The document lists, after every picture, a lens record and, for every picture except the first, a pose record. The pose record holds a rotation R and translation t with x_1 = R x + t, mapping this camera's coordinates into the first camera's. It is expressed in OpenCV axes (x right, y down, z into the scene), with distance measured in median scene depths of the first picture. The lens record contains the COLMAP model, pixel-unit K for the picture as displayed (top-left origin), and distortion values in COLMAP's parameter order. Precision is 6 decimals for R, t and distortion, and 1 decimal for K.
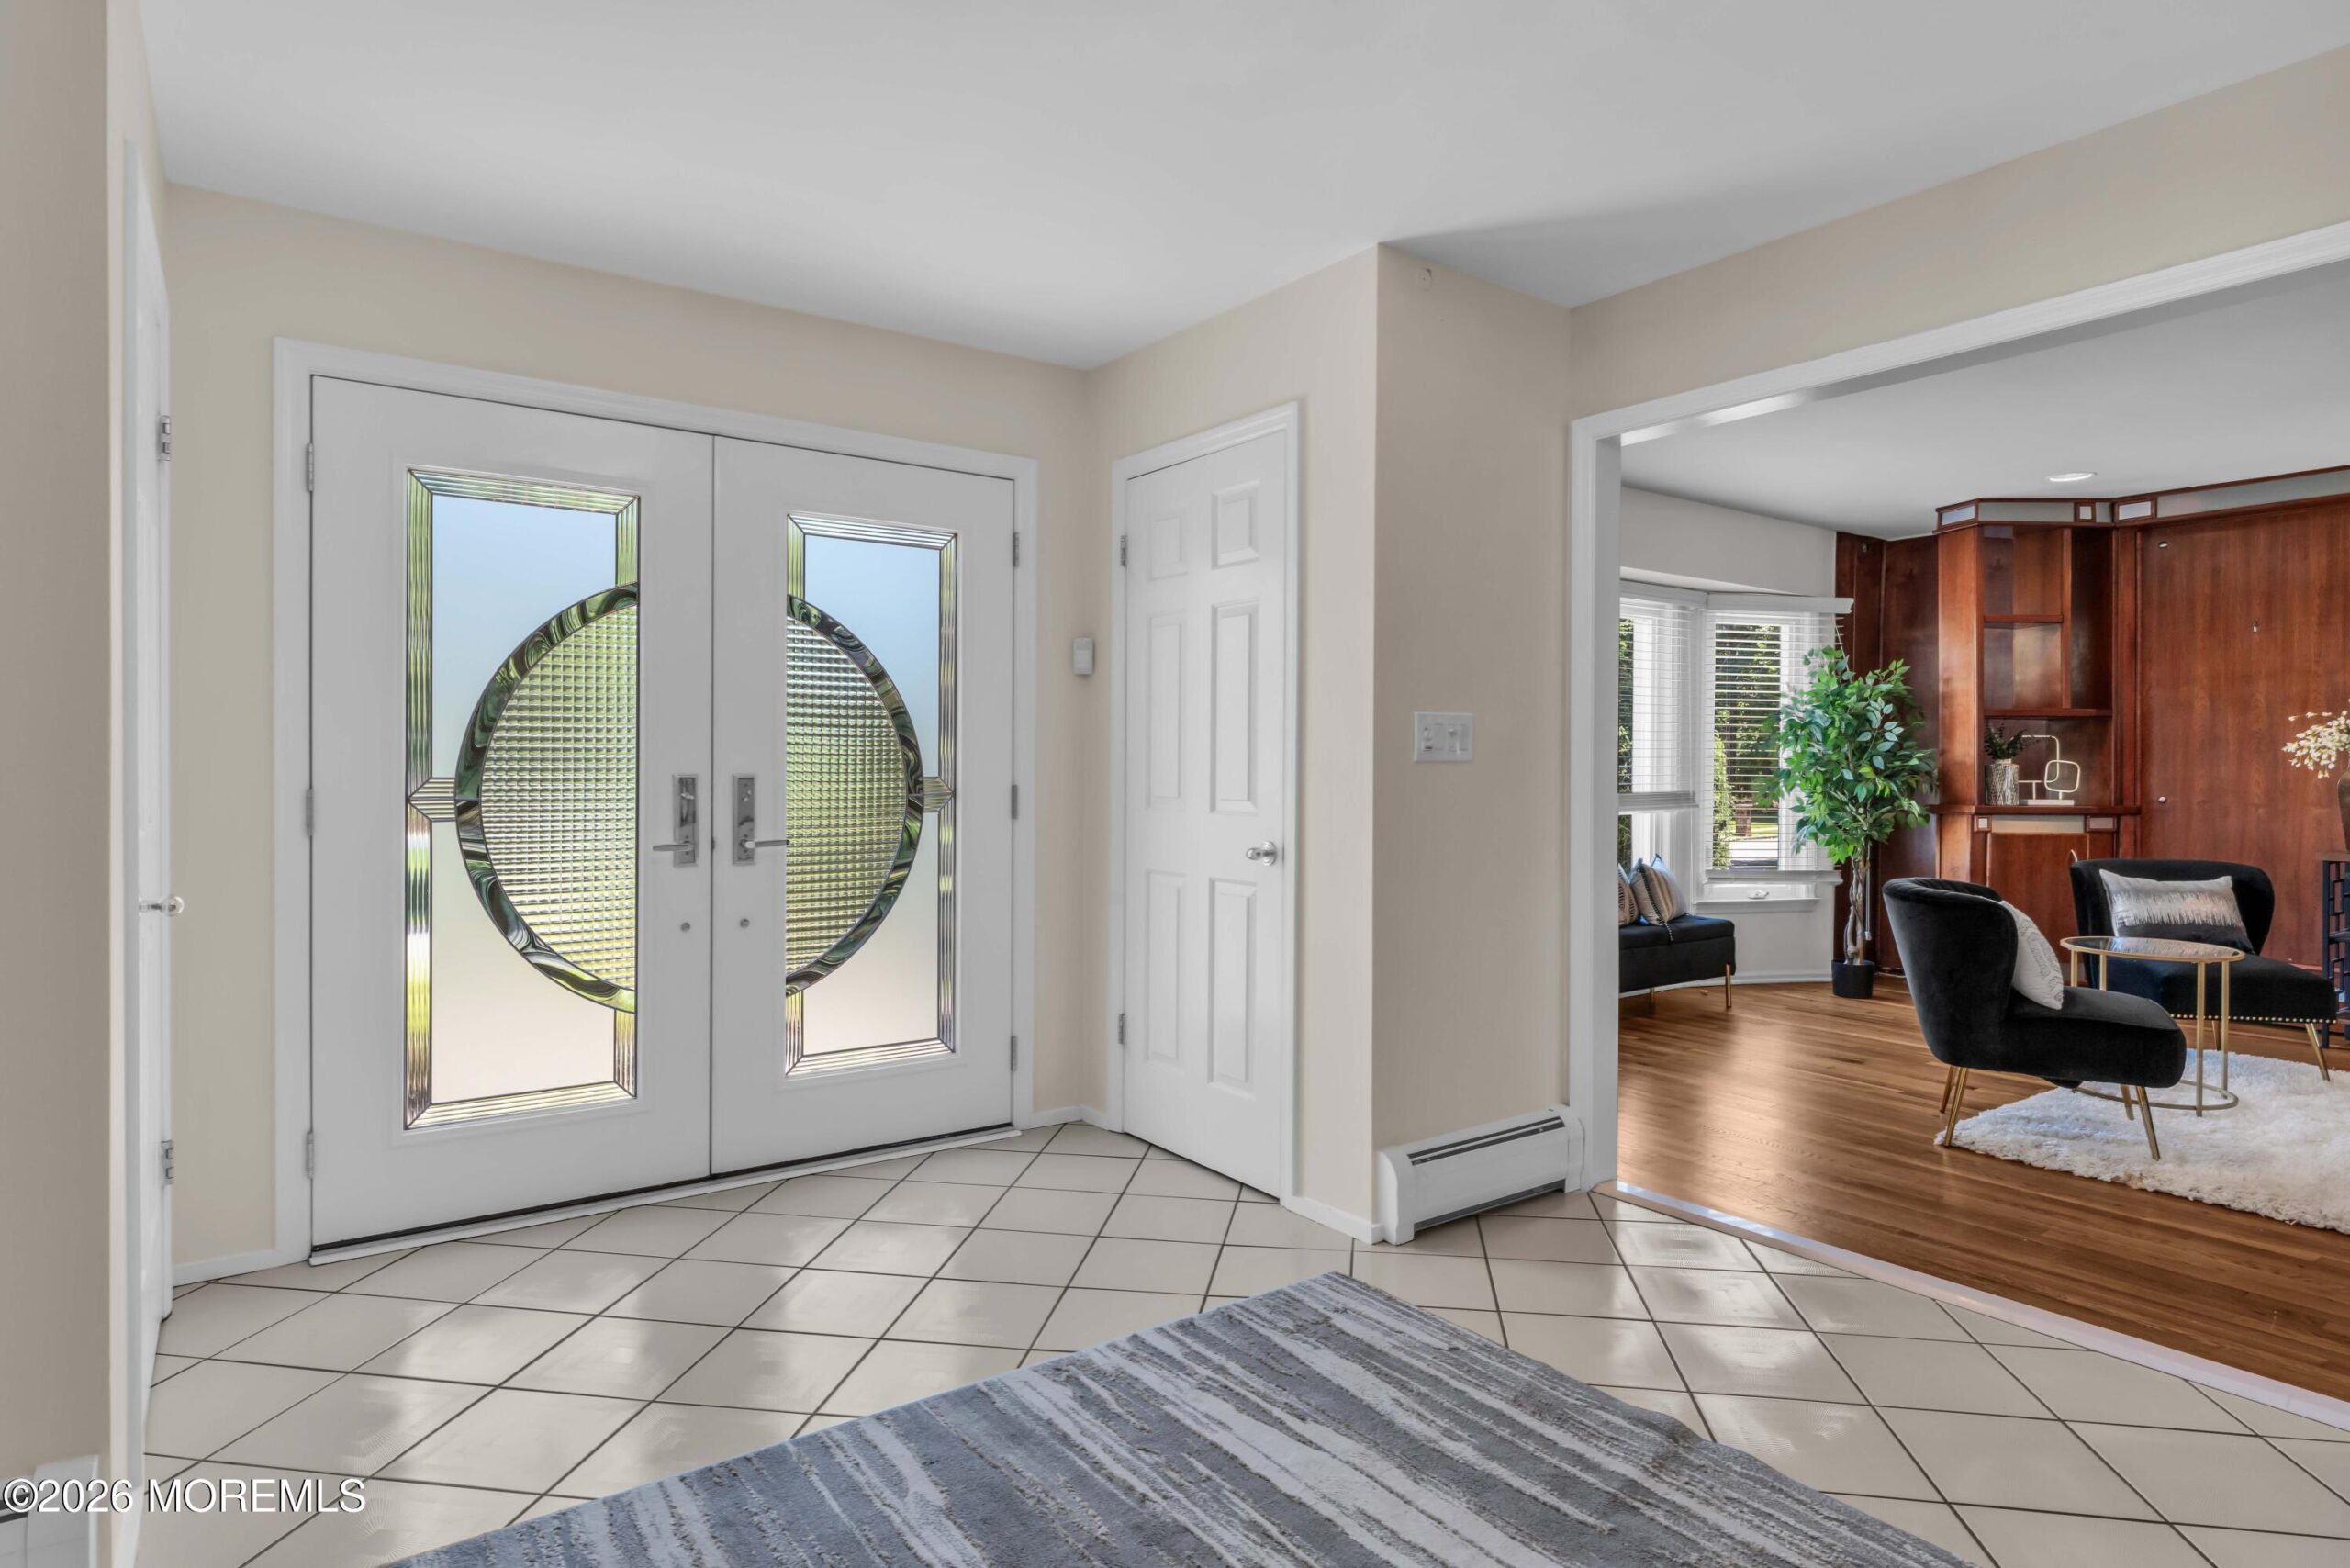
lens RADIAL K [[1283.8, 0, 1171.0], [0, 1283.8, 767.5], [0, 0, 1]] dist [0.003528, 0.000527]
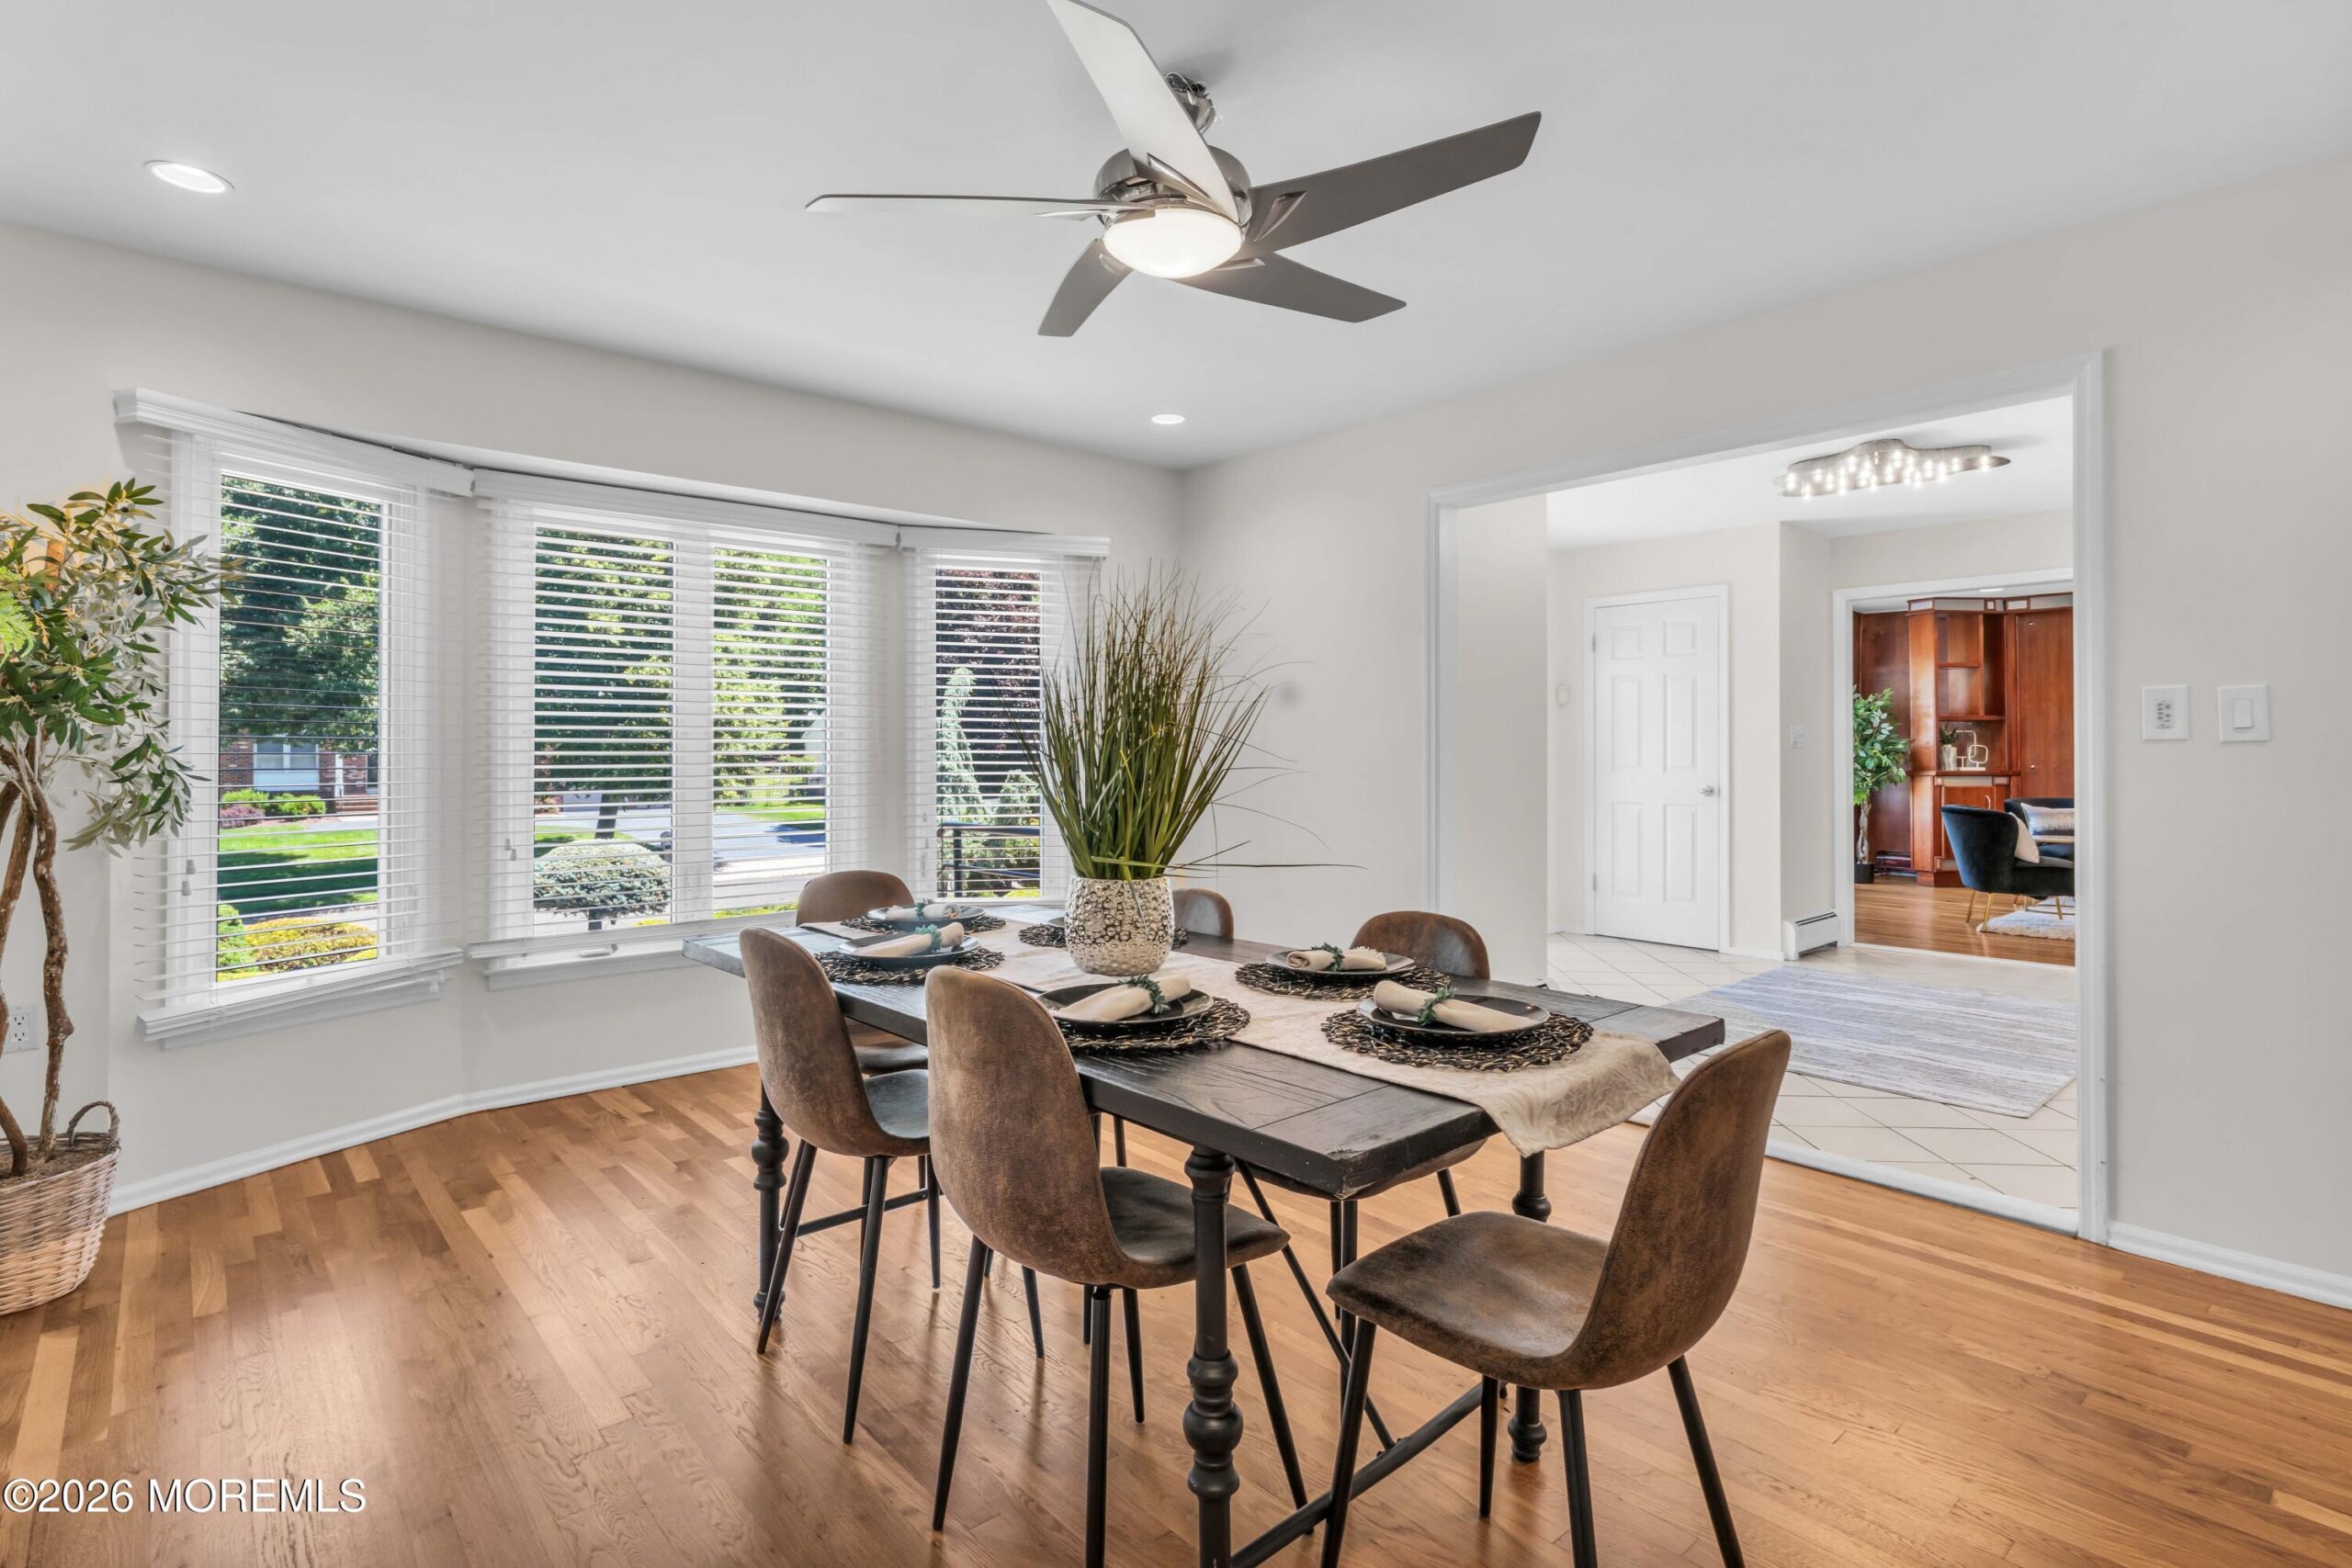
lens RADIAL K [[1137.6, 0, 1164.1], [0, 1137.6, 743.7], [0, 0, 1]] dist [-0.000936, -0.000898]
pose [[0.996066, -0.004871, 0.088482, -0.562275], [0.005524, 0.999959, -0.007141, -0.002292], [-0.088444, 0.007602, 0.996052, -0.458674]]
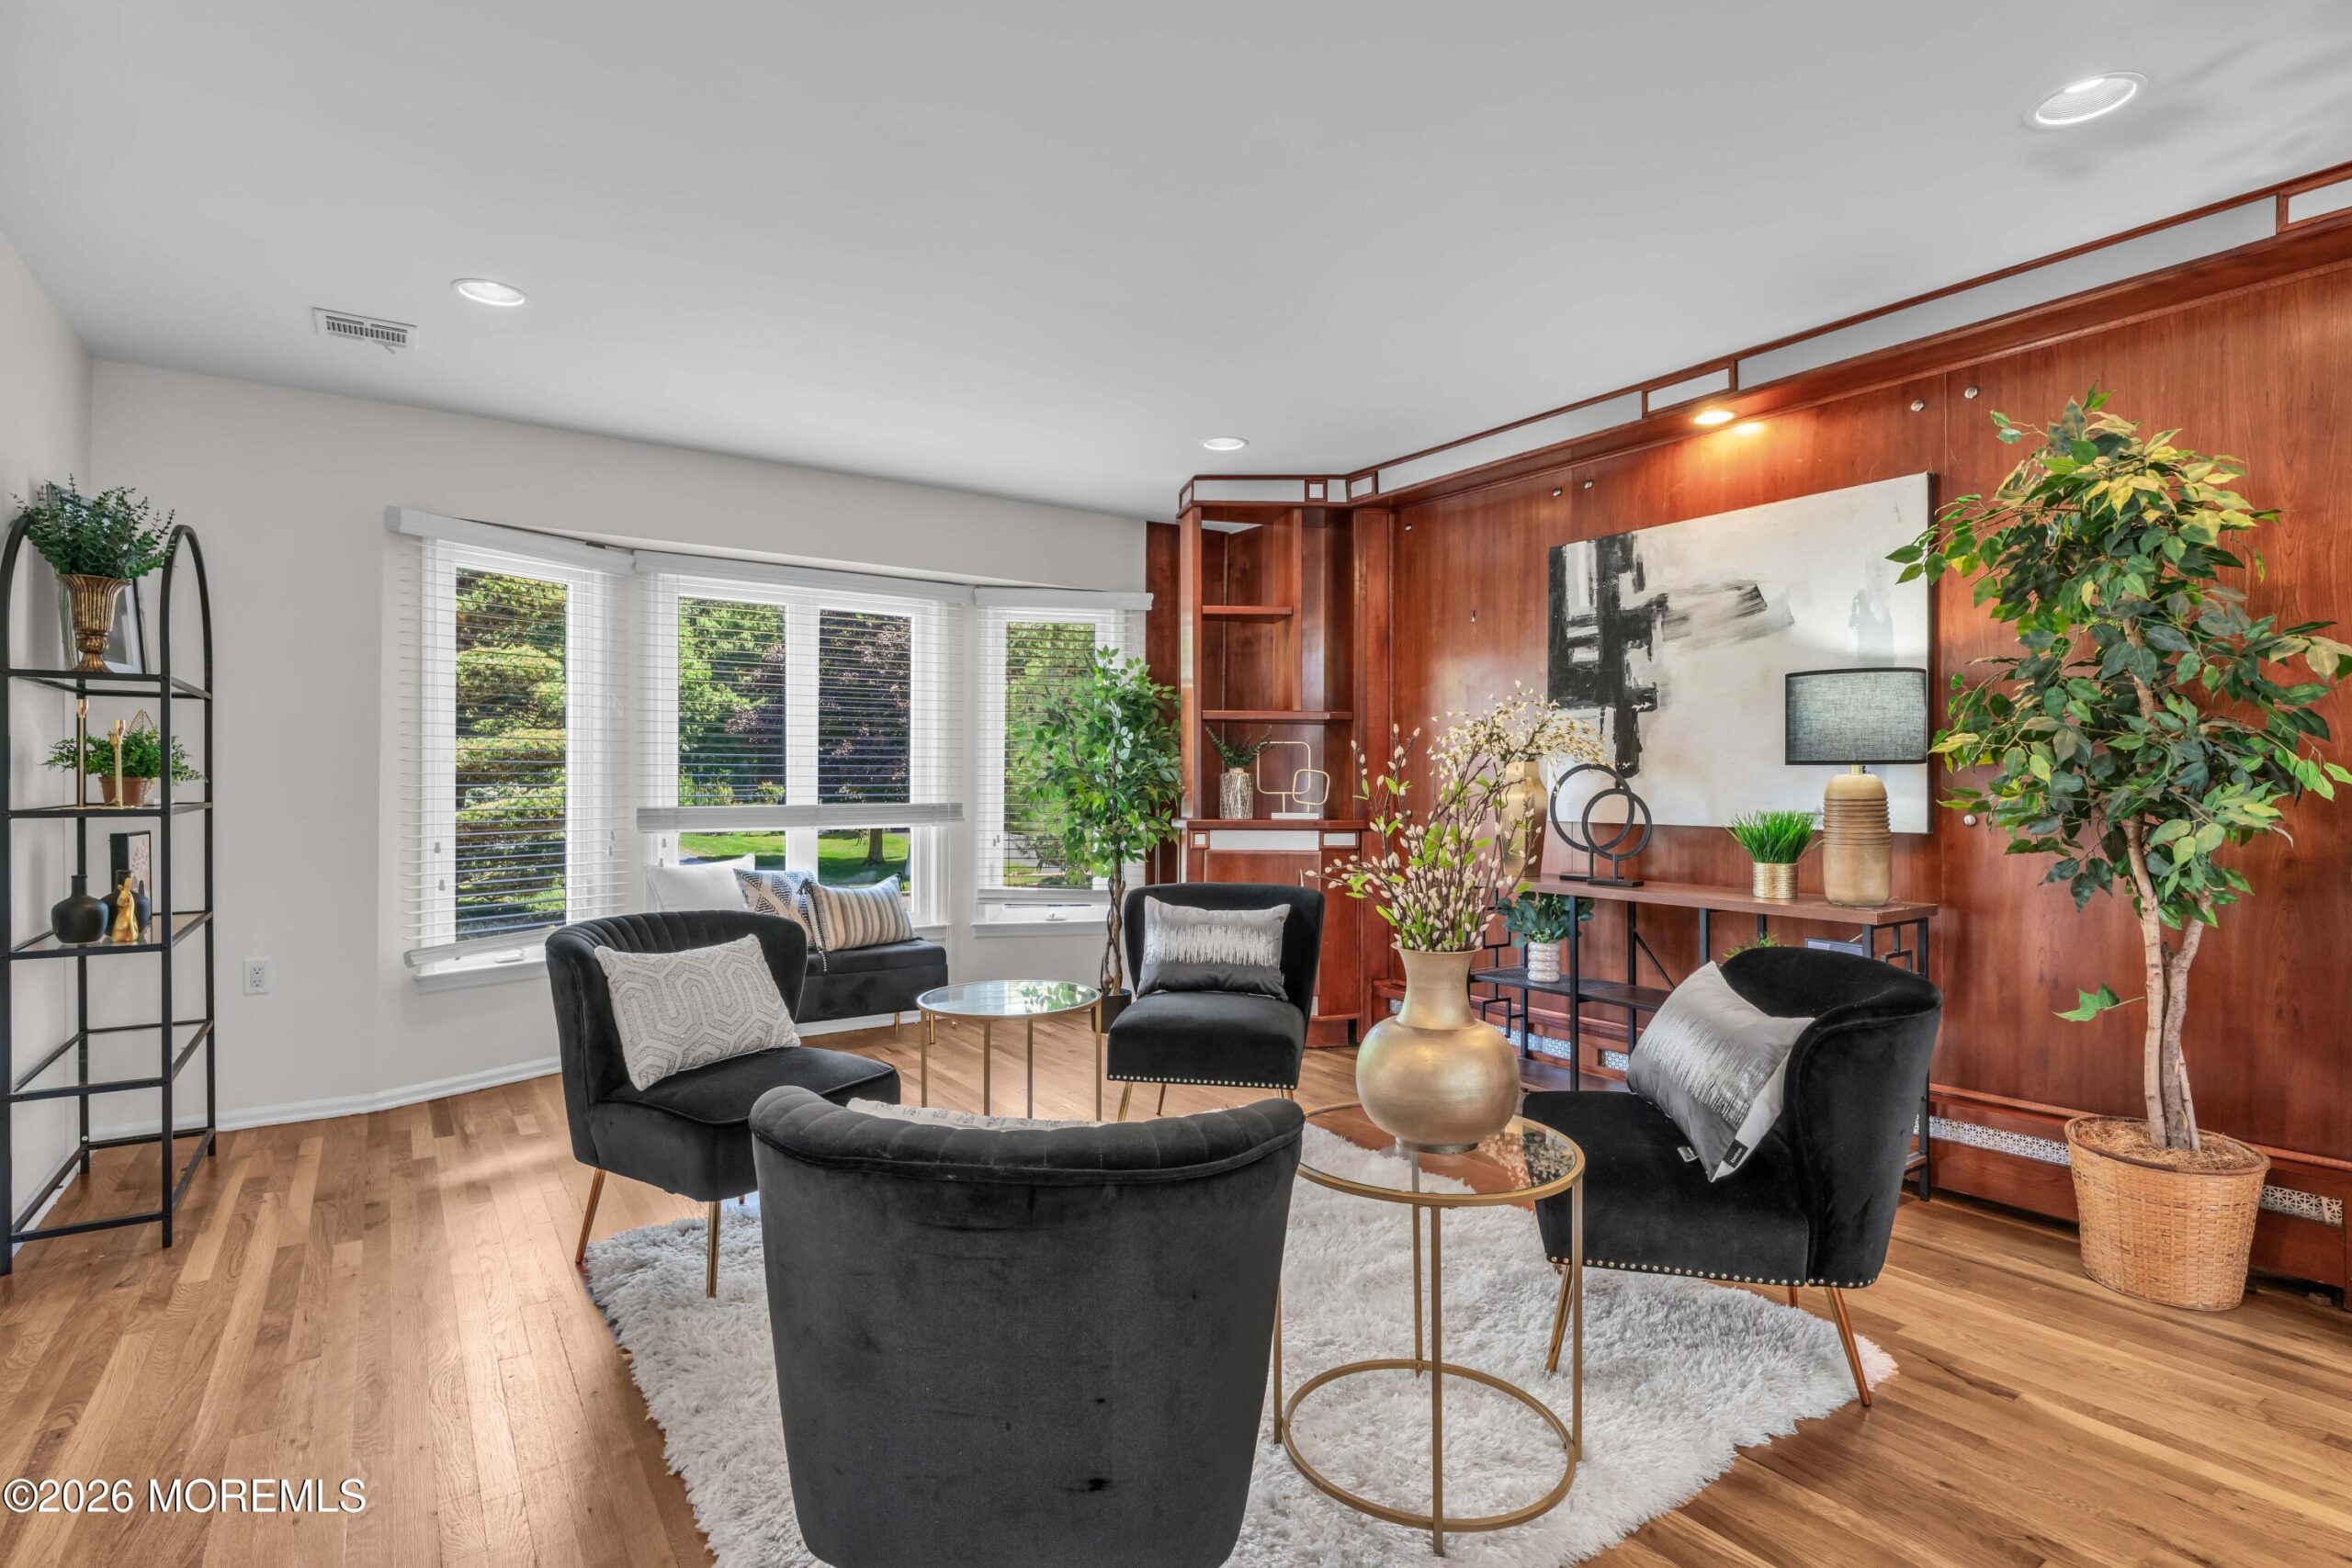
lens RADIAL K [[1137.6, 0, 1176.0], [0, 1137.6, 788.2], [0, 0, 1]] dist [-0.000936, -0.000898]
pose [[0.999604, -0.001571, -0.028089, 0.630633], [0.001807, 0.999963, 0.008389, 0.001010], [0.028074, -0.008437, 0.999570, 0.206667]]
